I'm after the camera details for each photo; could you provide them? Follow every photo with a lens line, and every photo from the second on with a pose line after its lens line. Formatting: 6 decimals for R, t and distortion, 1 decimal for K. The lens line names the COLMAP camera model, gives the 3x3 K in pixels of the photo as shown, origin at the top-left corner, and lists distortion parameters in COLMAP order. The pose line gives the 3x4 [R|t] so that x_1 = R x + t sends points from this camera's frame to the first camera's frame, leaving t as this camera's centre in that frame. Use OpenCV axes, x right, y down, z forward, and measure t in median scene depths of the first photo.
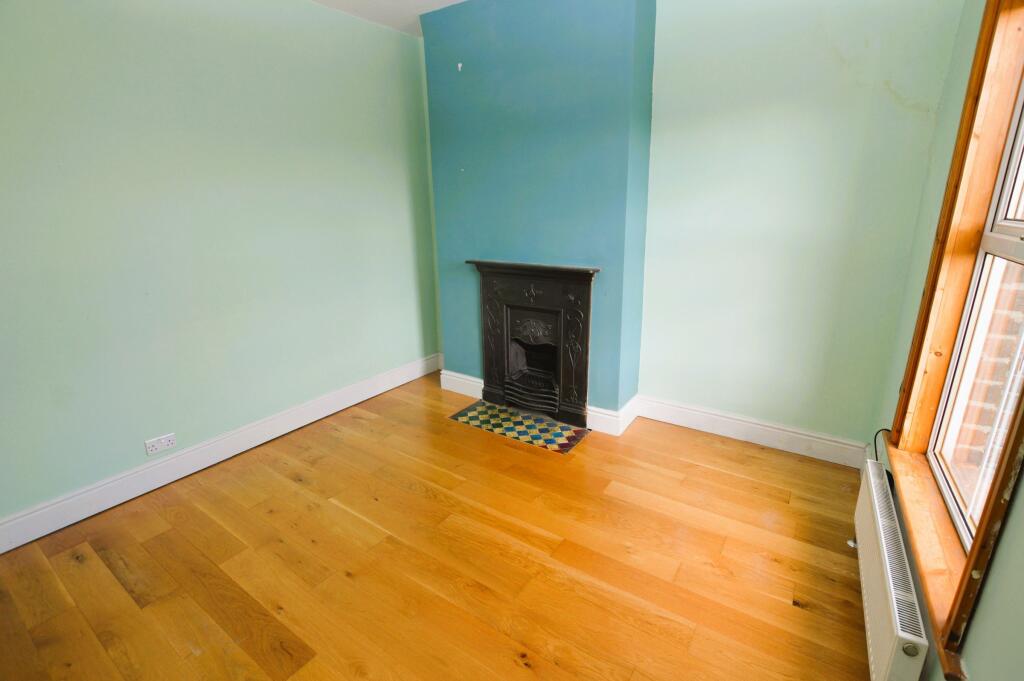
lens RADIAL K [[463.8, 0, 515.8], [0, 463.8, 341.9], [0, 0, 1]] dist [-0.027782, -0.000108]
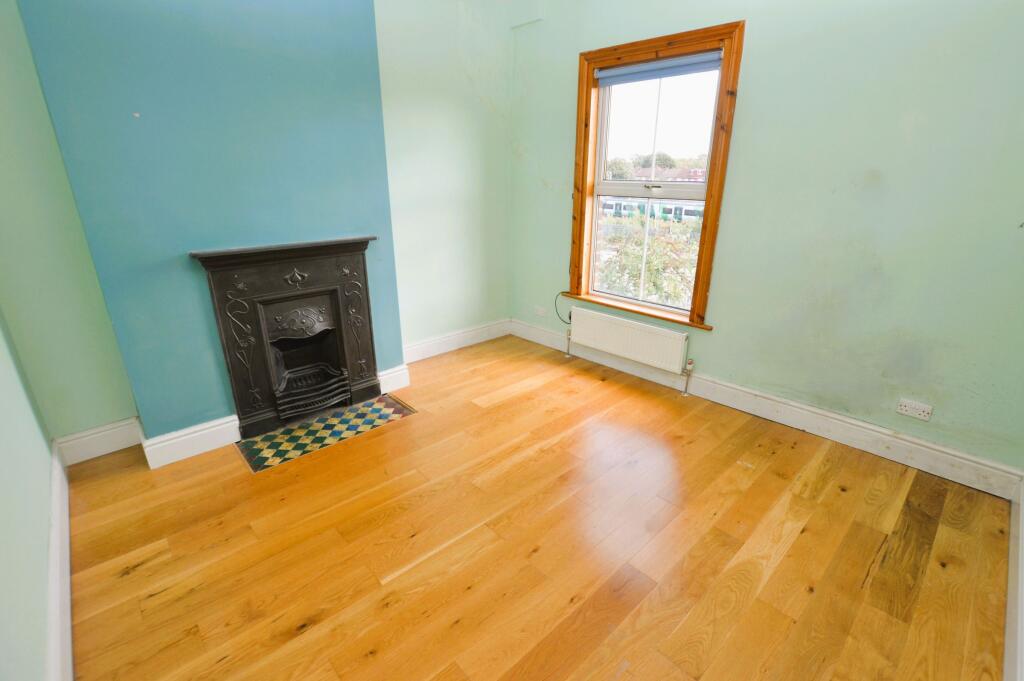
lens RADIAL K [[469.6, 0, 507.2], [0, 469.6, 343.6], [0, 0, 1]] dist [-0.015230, -0.000025]
pose [[0.239215, -0.320696, 0.916477, -0.699064], [0.270122, 0.928600, 0.254432, -0.108102], [-0.932636, 0.186696, 0.308762, 0.399577]]
